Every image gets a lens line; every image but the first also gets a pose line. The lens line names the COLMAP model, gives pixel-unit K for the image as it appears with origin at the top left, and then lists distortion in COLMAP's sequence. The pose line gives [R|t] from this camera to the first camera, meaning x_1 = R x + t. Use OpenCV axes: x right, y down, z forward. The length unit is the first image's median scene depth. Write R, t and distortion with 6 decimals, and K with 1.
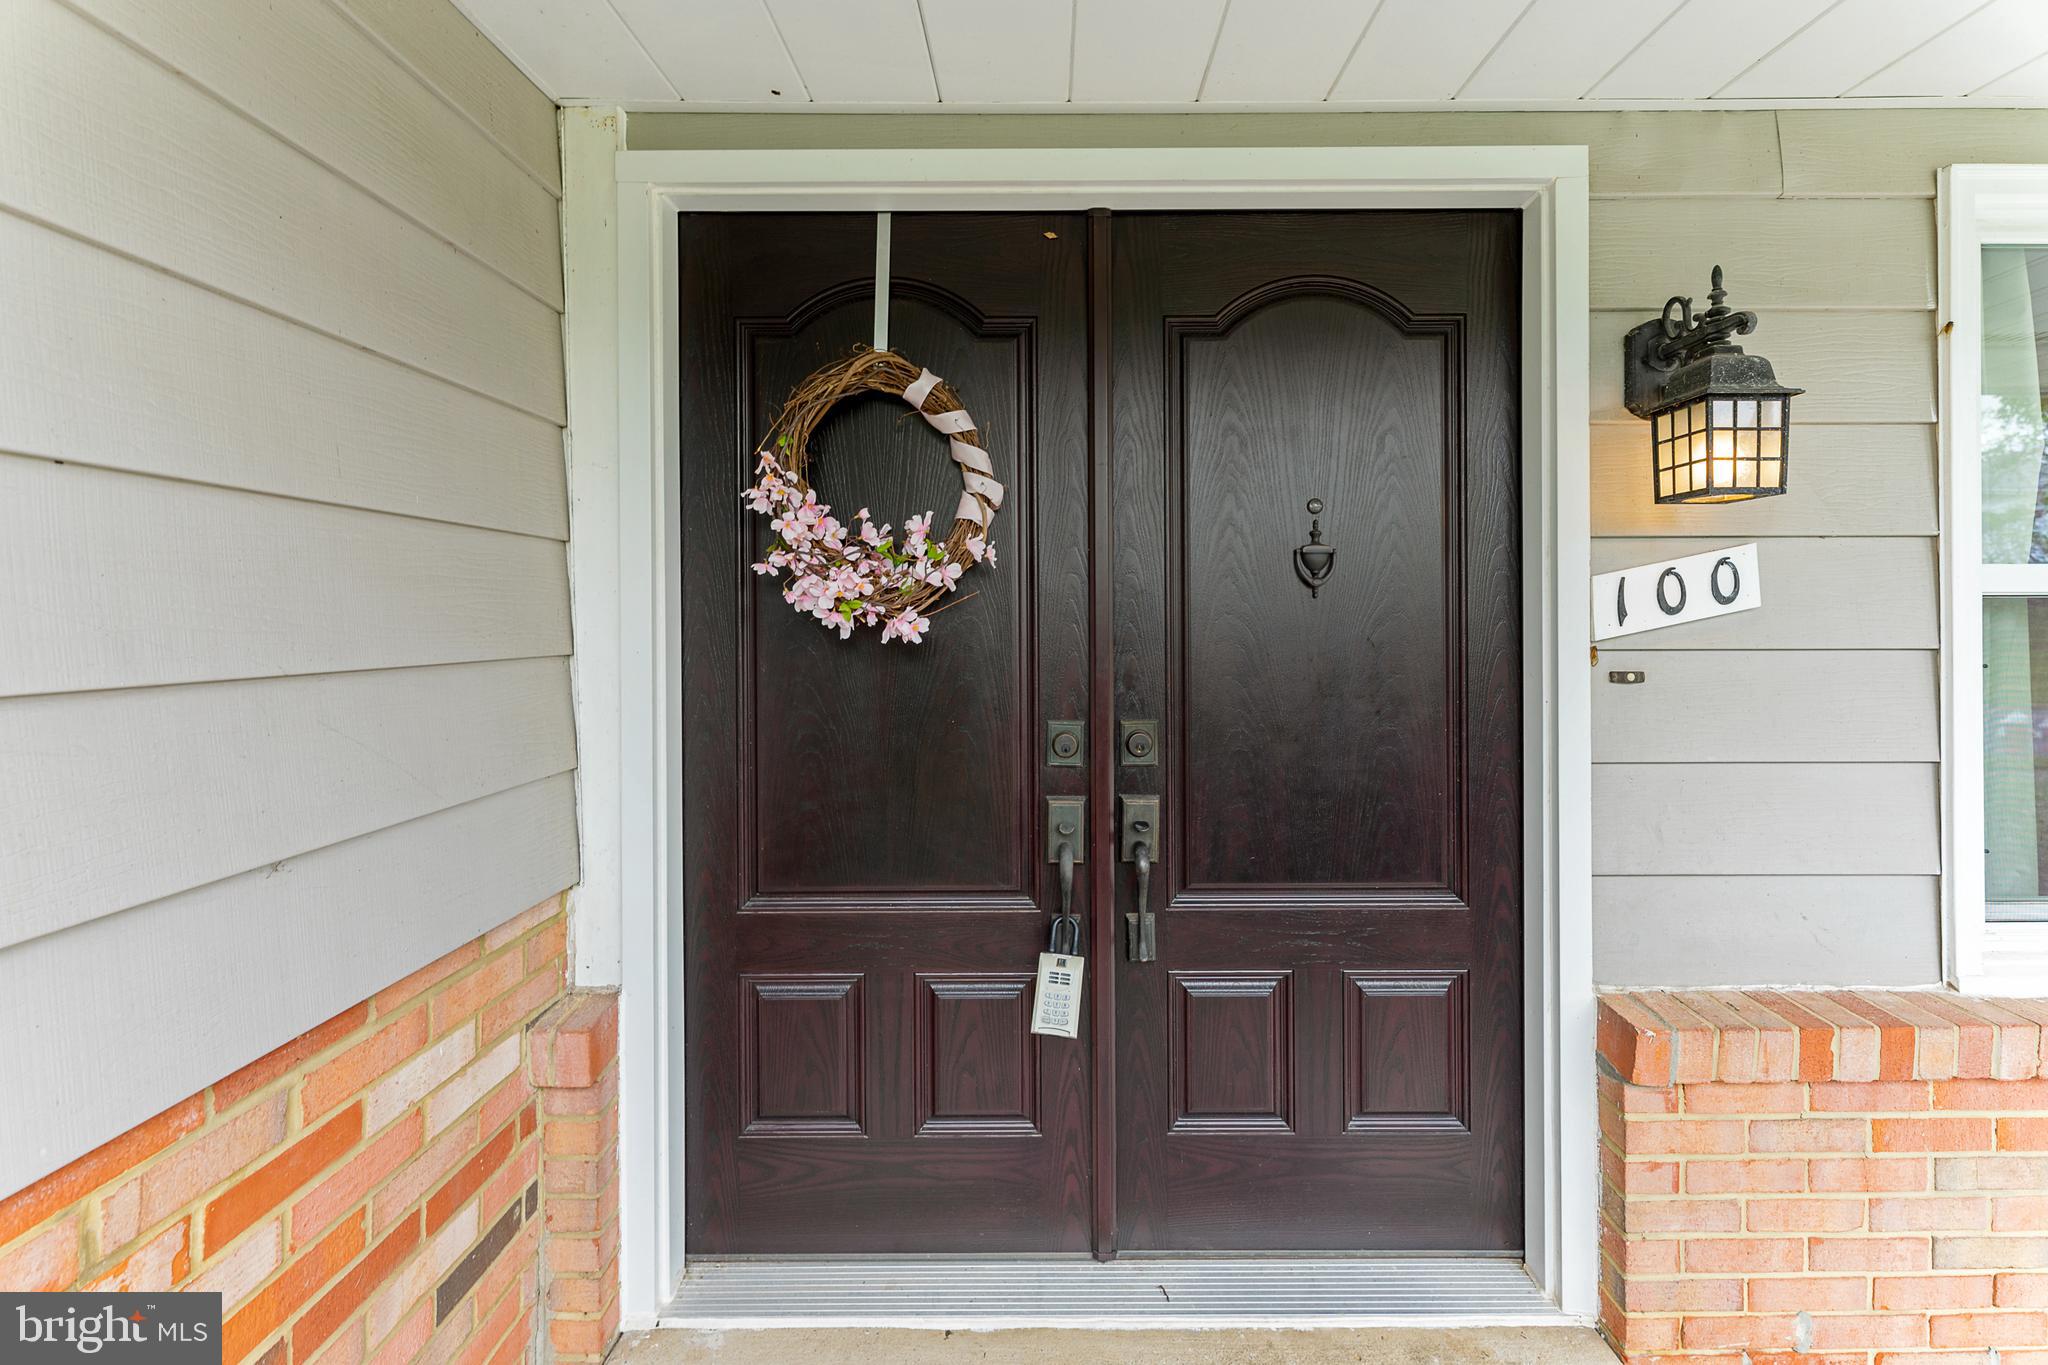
lens RADIAL K [[820.6, 0, 1039.1], [0, 820.6, 651.6], [0, 0, 1]] dist [0.000234, 0.000818]
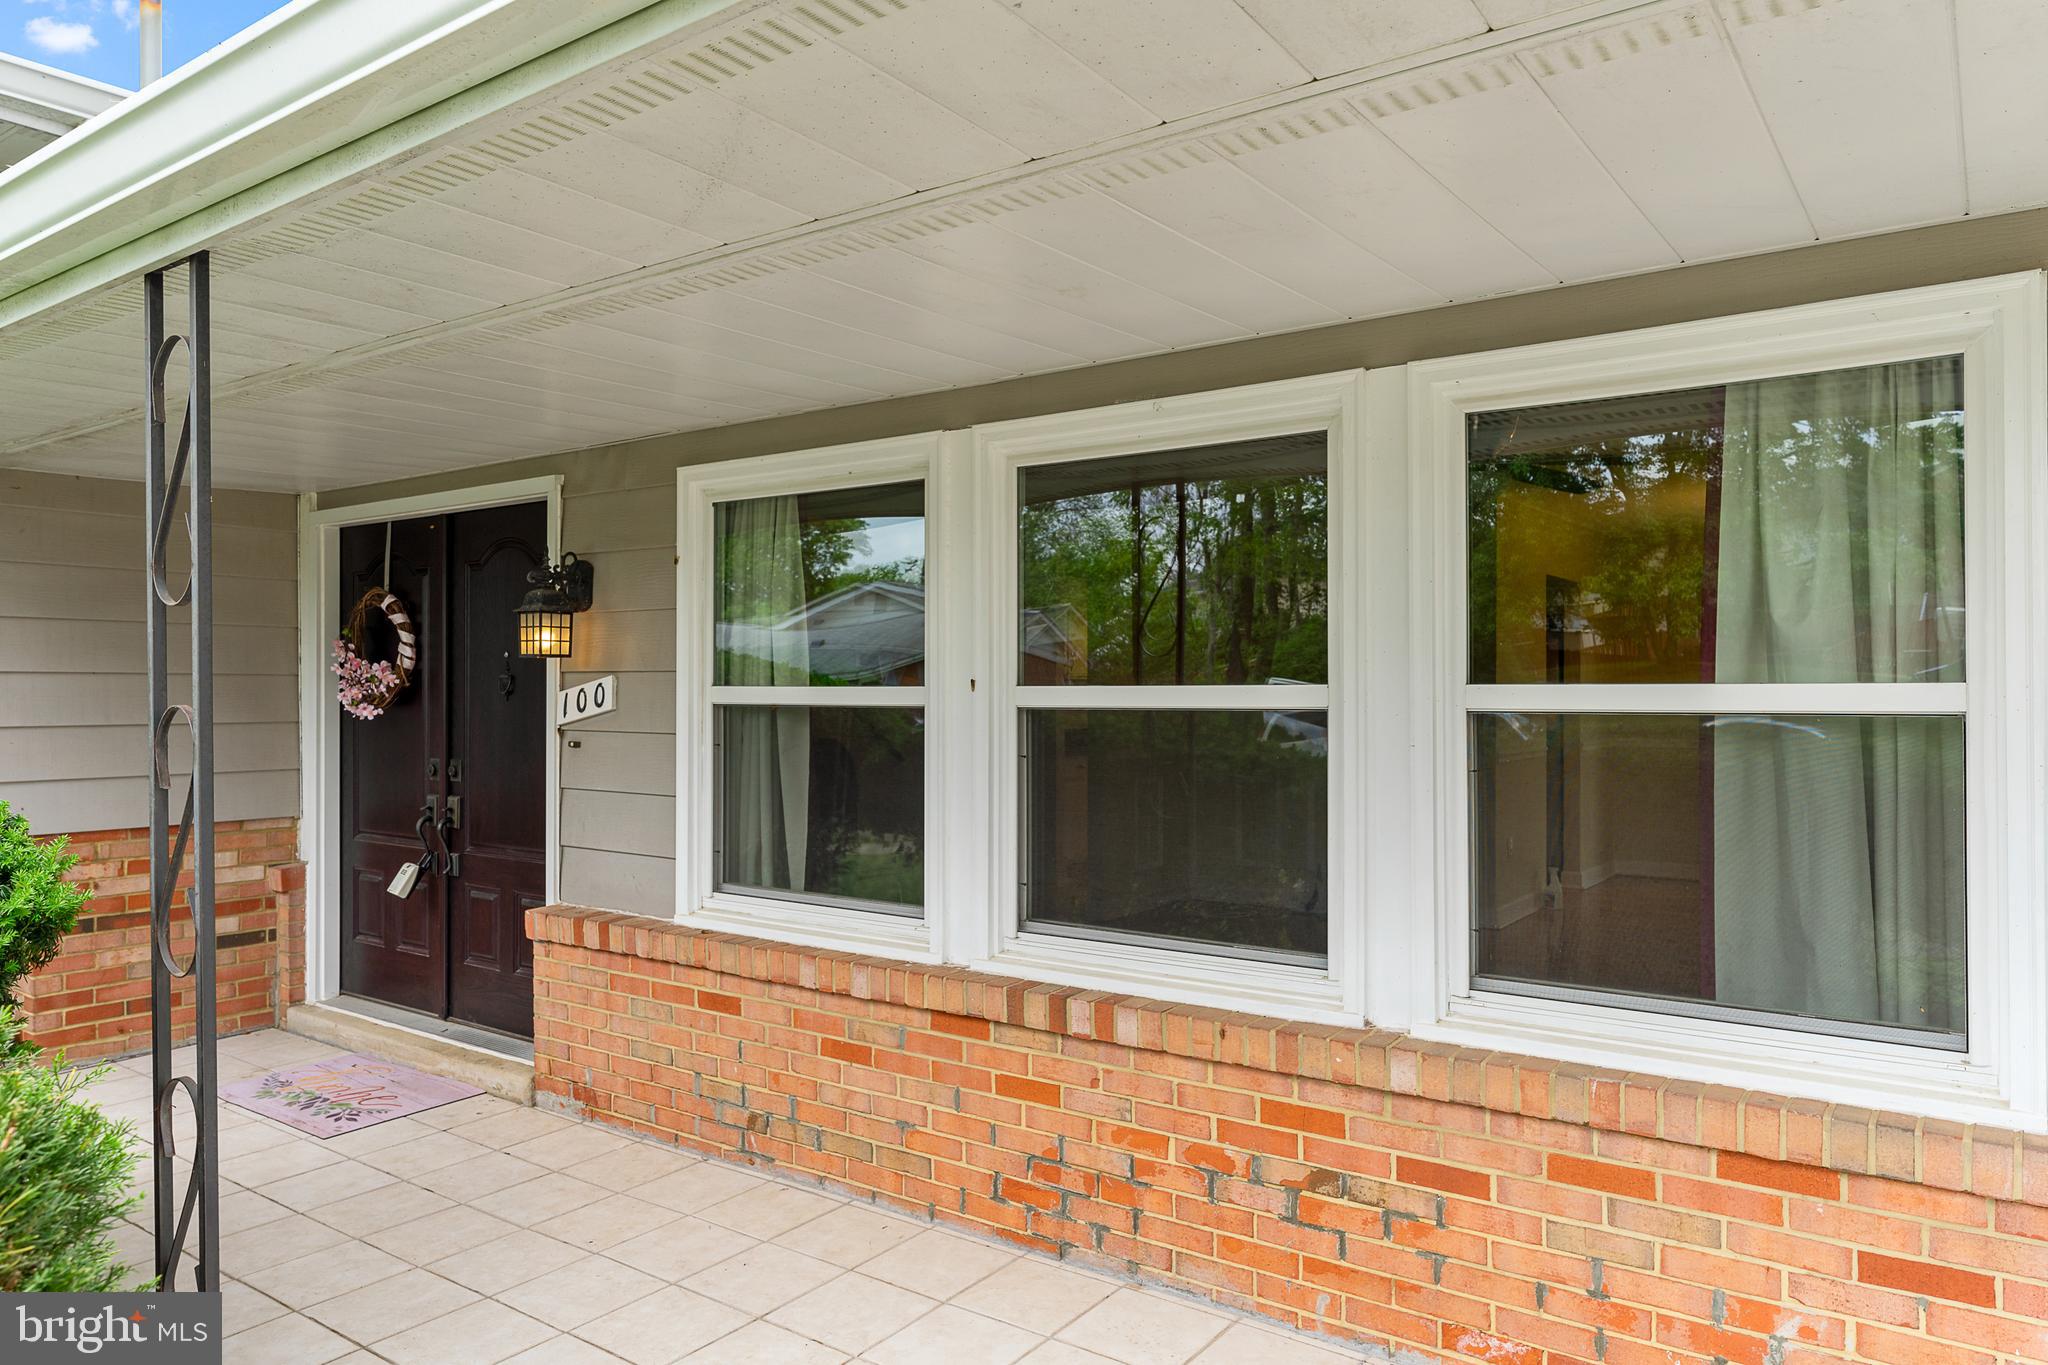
lens RADIAL K [[1360.4, 0, 1021.1], [0, 1360.4, 680.3], [0, 0, 1]] dist [-0.004409, -0.000424]
pose [[0.808092, 0.001007, -0.589055, 3.500458], [-0.004395, 0.999981, -0.004319, -0.112151], [0.589040, 0.006079, 0.808081, -0.983976]]
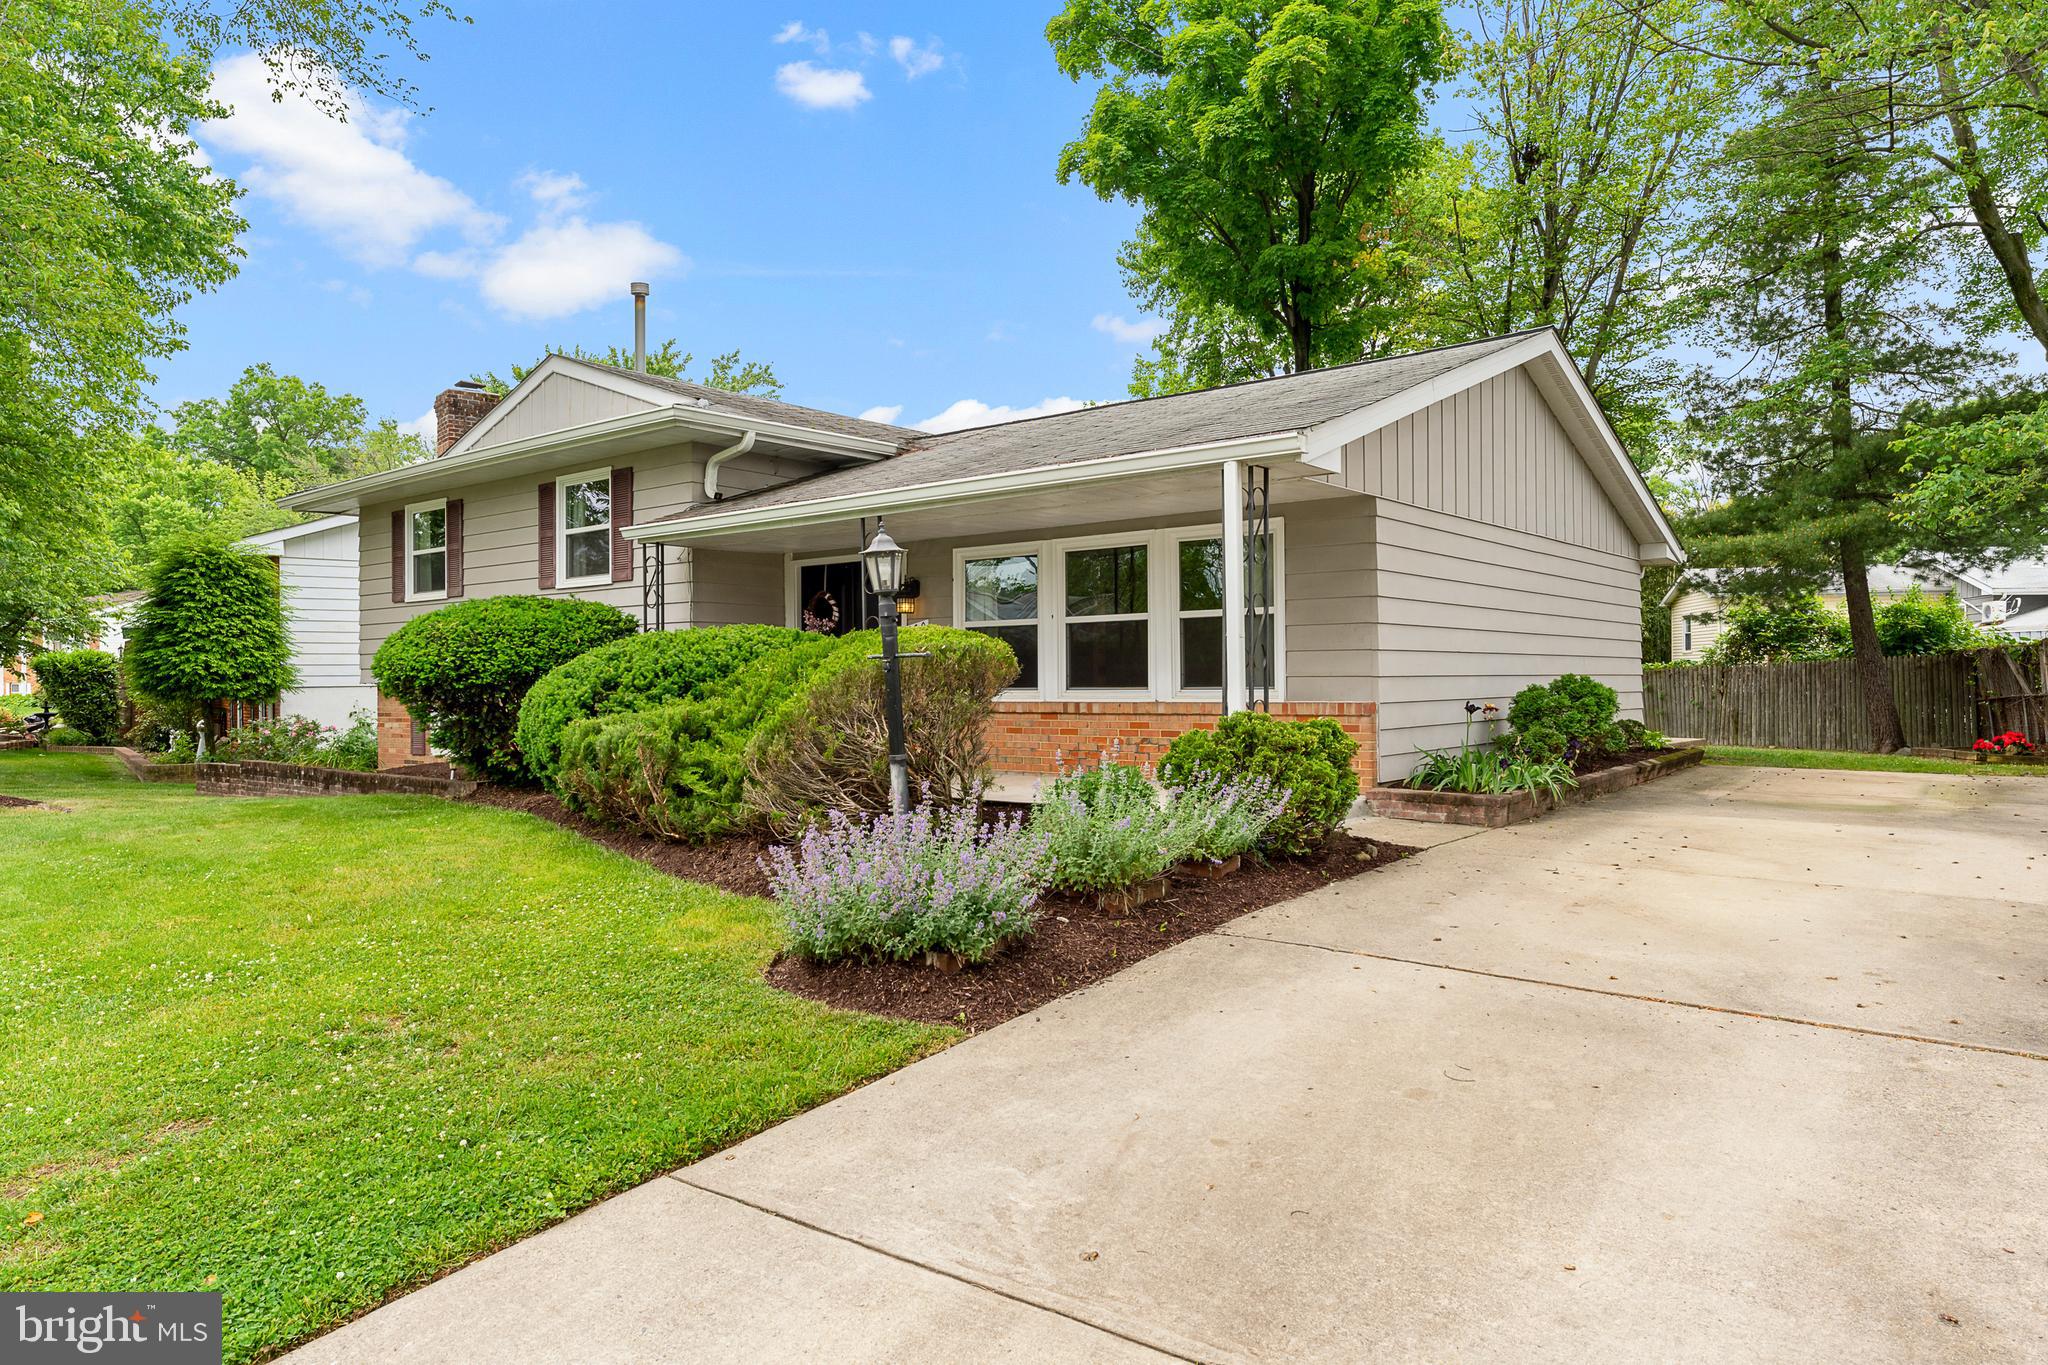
lens RADIAL K [[1275.9, 0, 1019.2], [0, 1275.9, 679.4], [0, 0, 1]] dist [-0.032463, -0.000513]
pose [[0.771415, -0.002947, -0.636325, 6.805080], [0.003690, 0.999993, -0.000158, 0.273271], [0.636321, -0.002226, 0.771421, -5.216733]]
